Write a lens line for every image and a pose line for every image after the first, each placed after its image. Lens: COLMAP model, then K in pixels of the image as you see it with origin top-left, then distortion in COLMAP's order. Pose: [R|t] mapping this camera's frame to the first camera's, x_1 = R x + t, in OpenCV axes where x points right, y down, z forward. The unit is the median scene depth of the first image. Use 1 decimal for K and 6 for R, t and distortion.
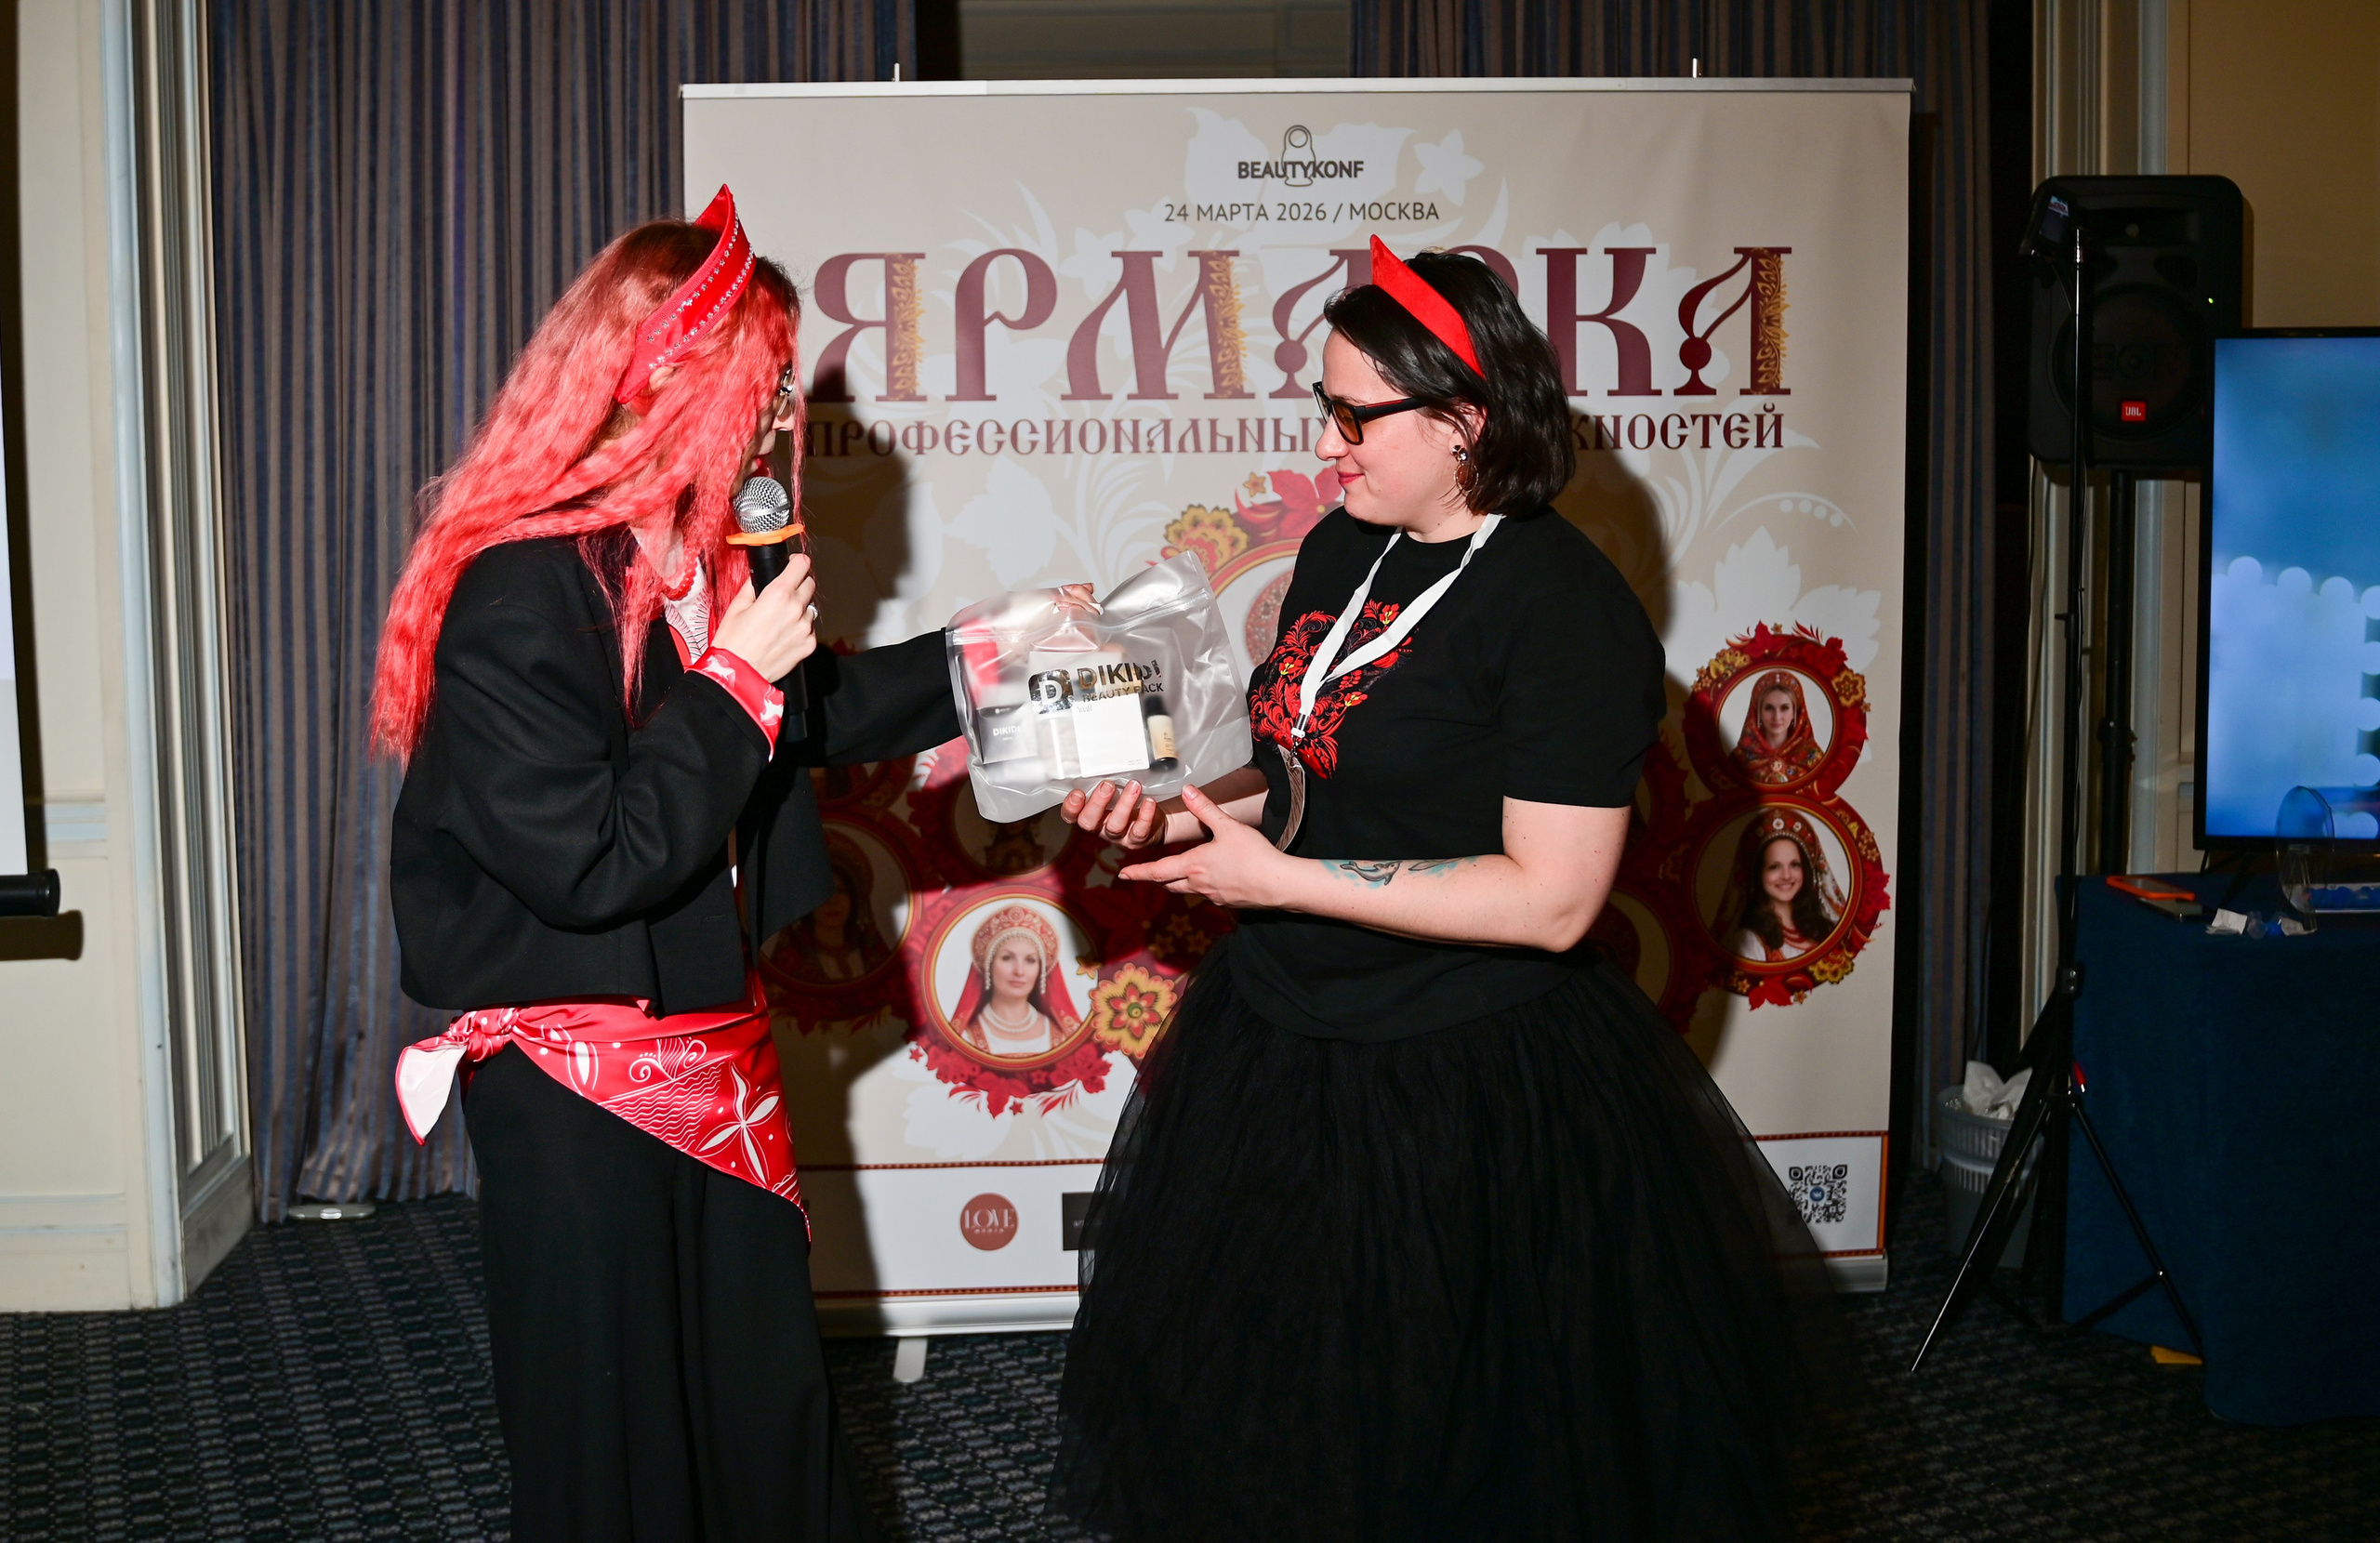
lens RADIAL K [[2708.3, 0, 1223.6], [0, 2708.3, 644.8], [0, 0, 1]] dist [-0.103875, 0.000000]
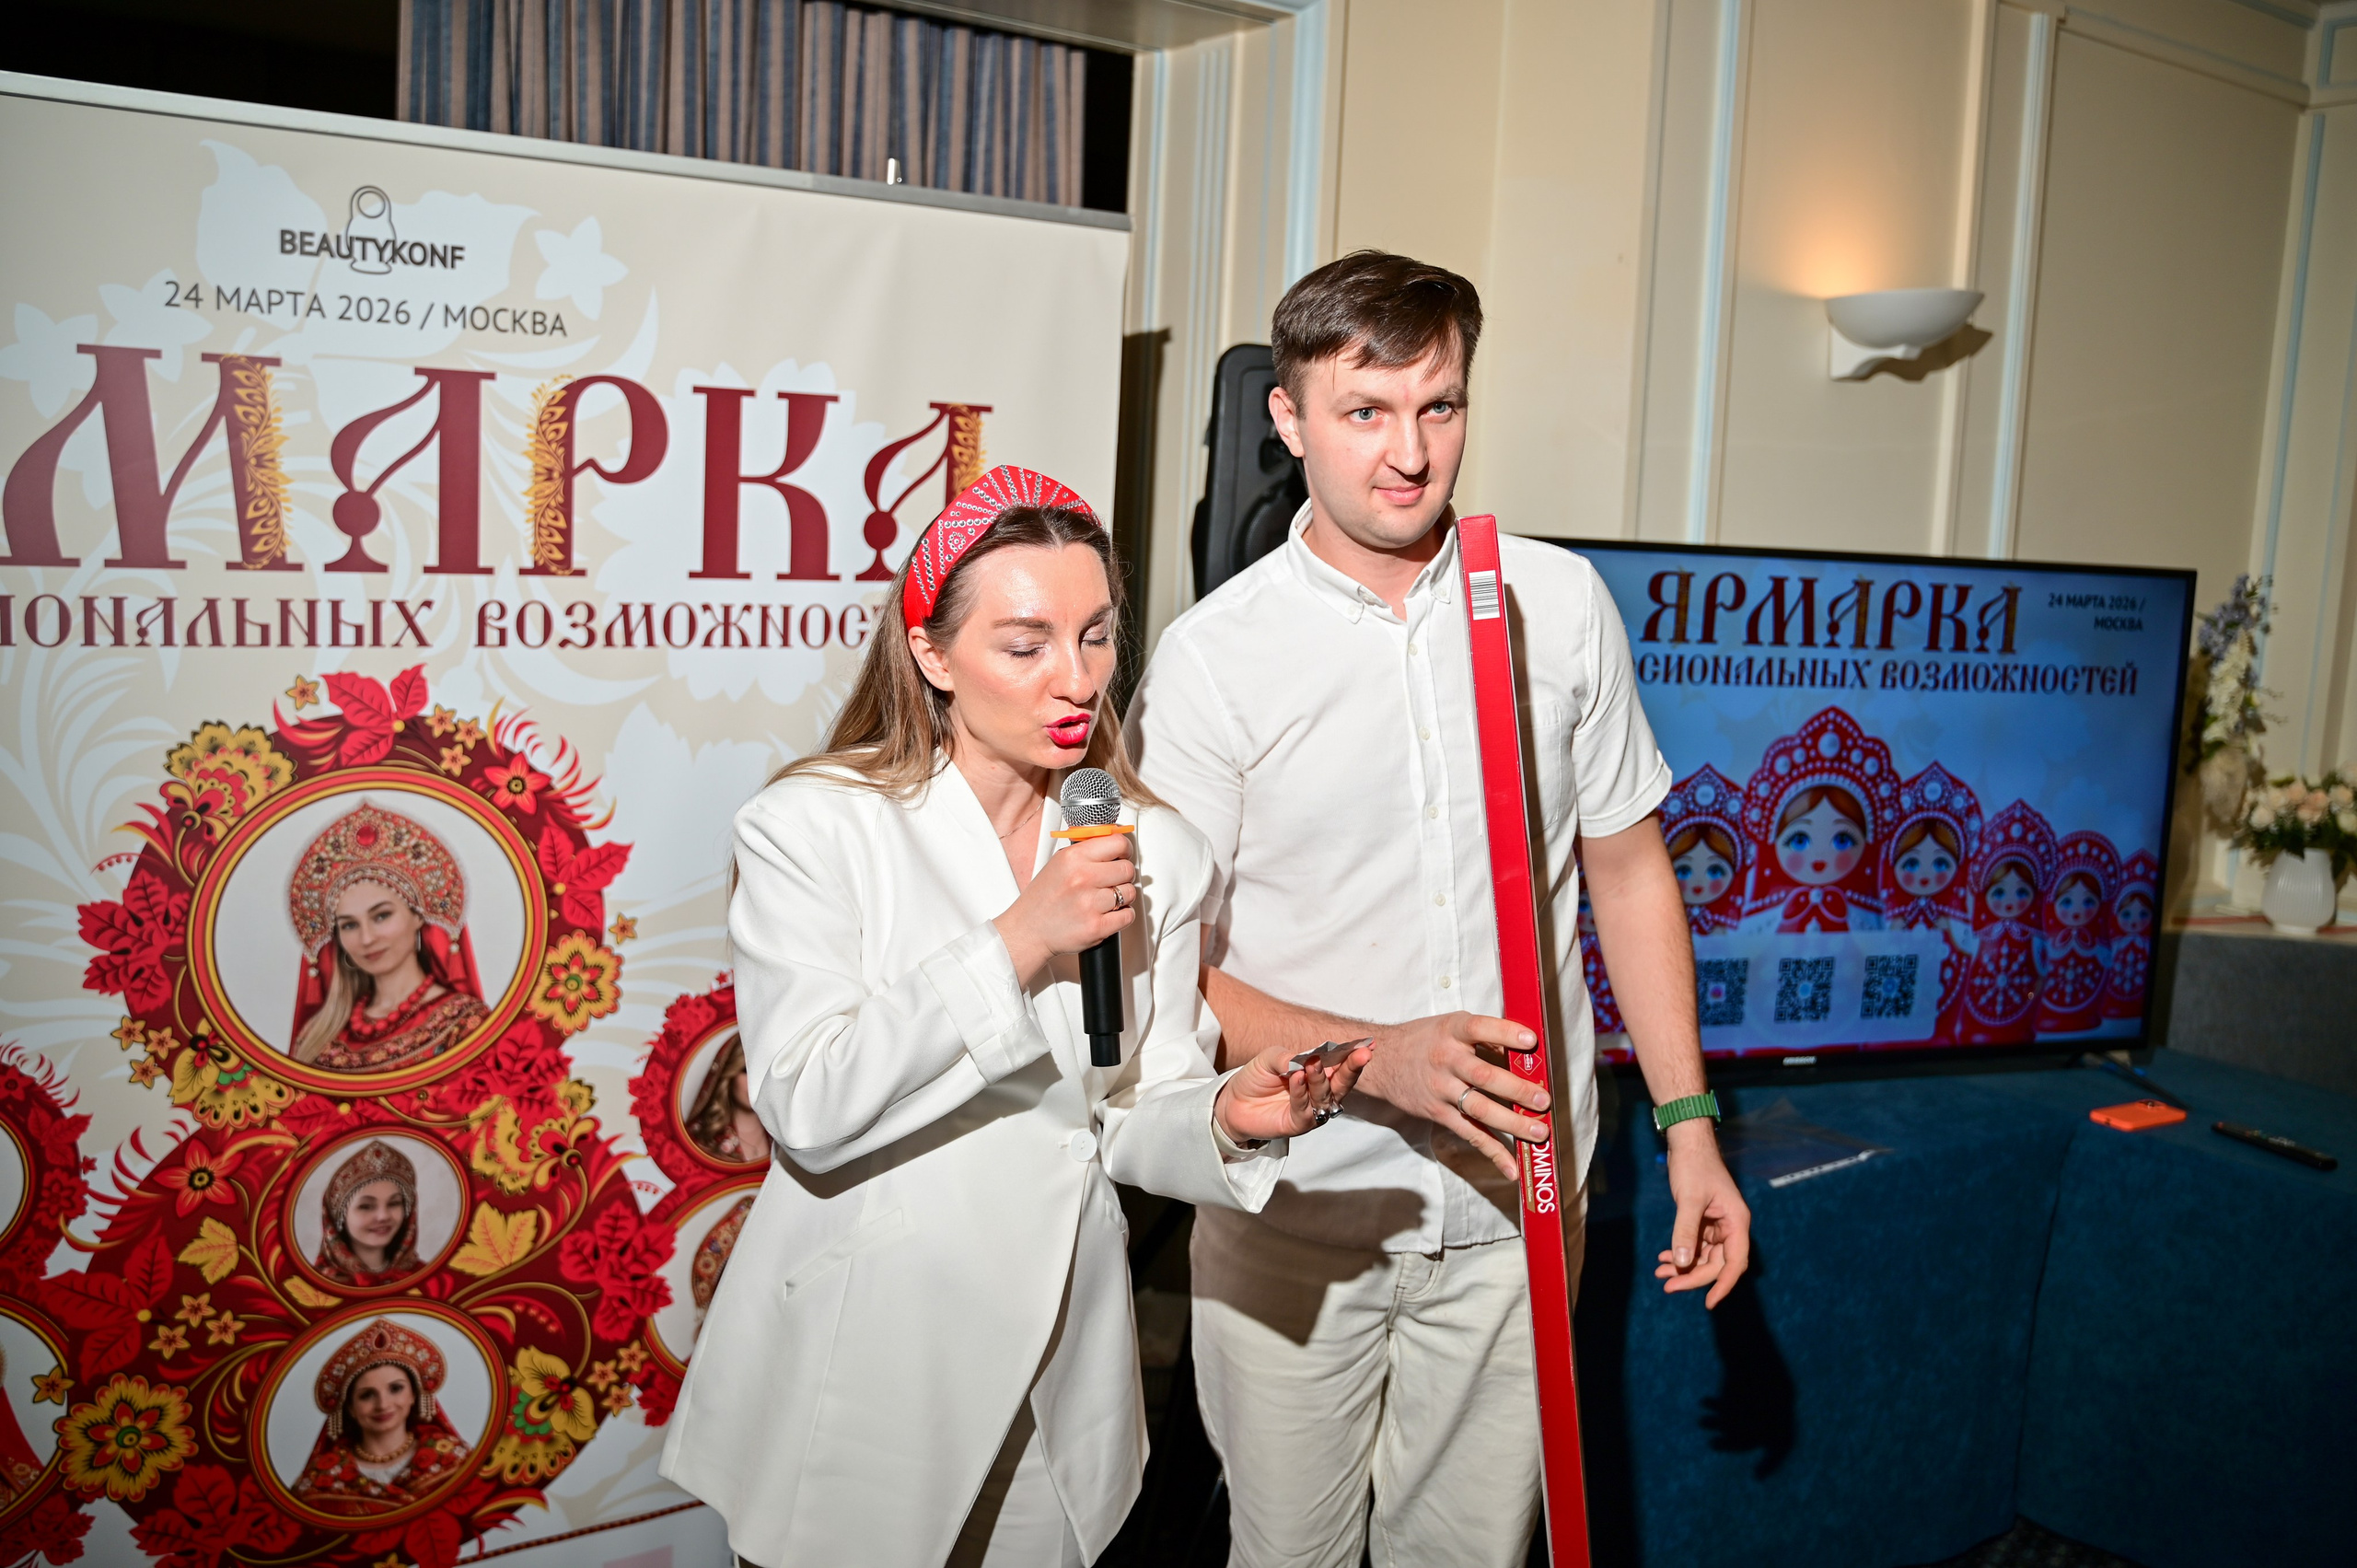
lens RADIAL K [[2079.4, 0, 1201.1], [0, 2079.4, 782.3], [0, 0, 1]] dist [-0.098205, 0.092104]
pose [[0.851596, -0.018131, 0.523885, -0.069396], [-0.017019, 0.997919, 0.062201, -0.073018], [-0.523922, -0.061886, 0.849515, 0.419028]]
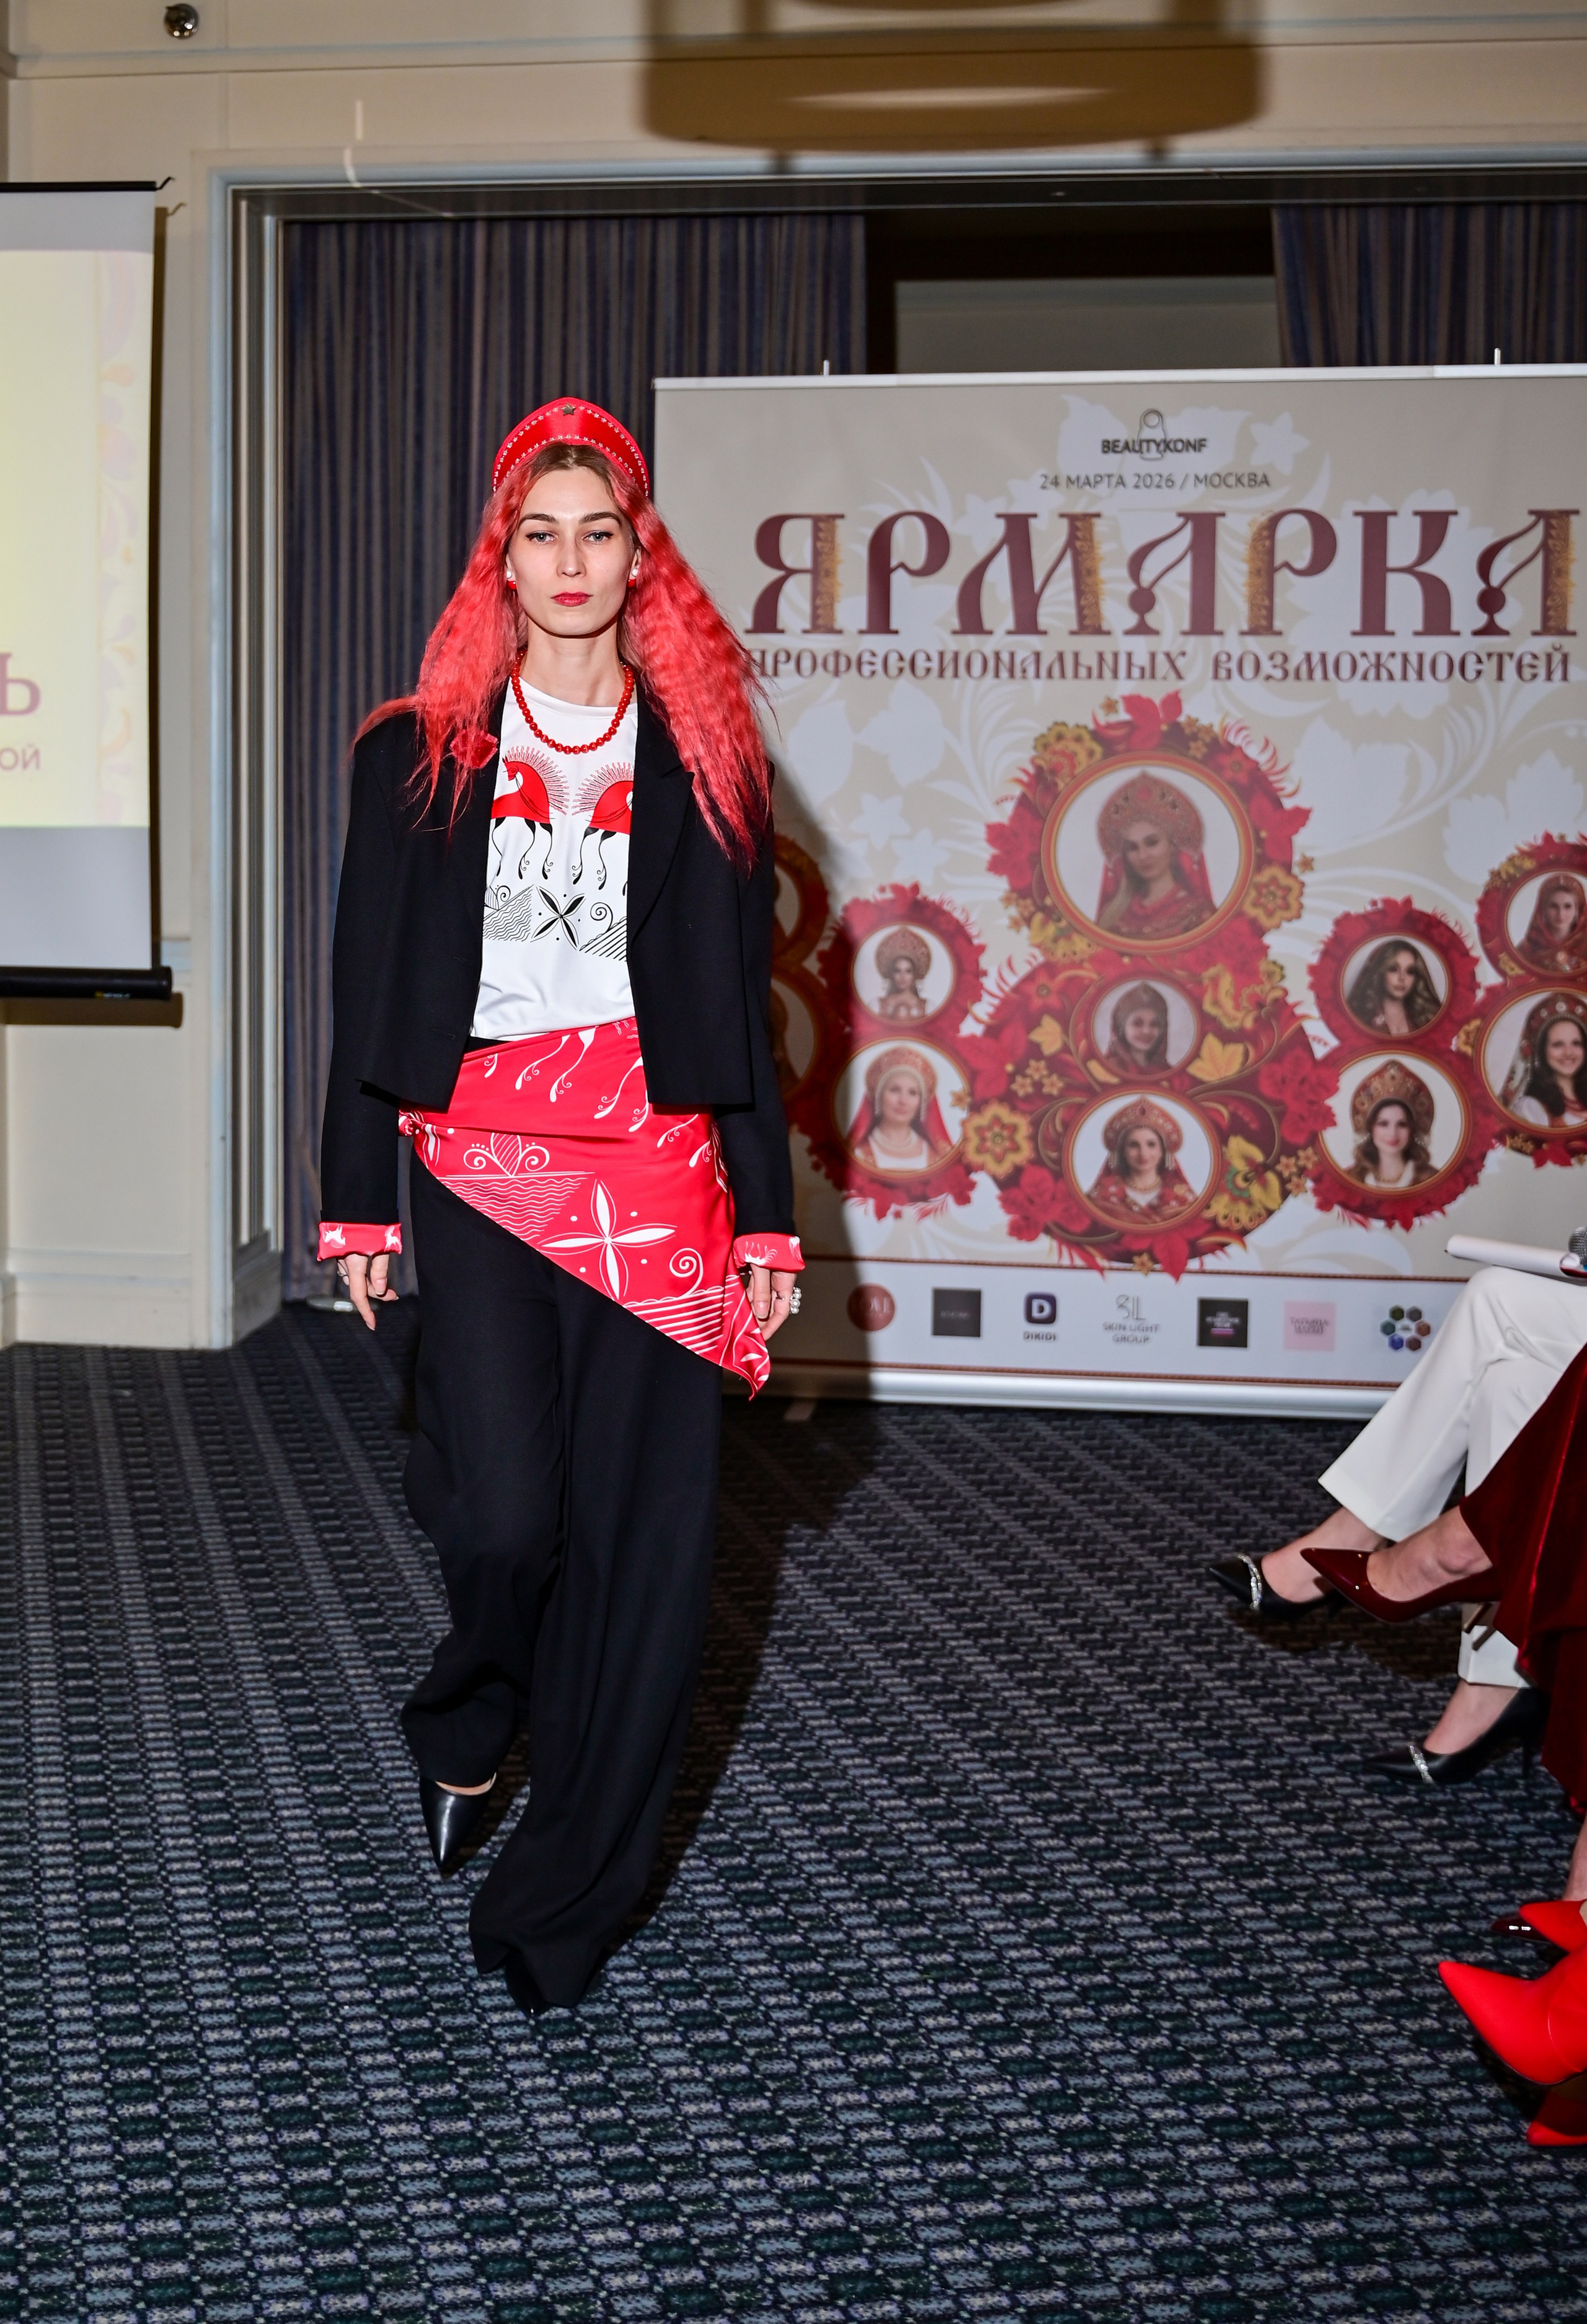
lens RADIAL K [[3382.8, 0, 536.7], [0, 3382.8, 885.9], [0, 0, 1]] dist [-0.035717, 0.000000]
pose [[0.964643, 0.029620, -0.261889, 0.162140], [-0.034203, 0.999331, -0.012960, 0.049292], [0.261330, 0.021459, 0.965011, -0.521394]]
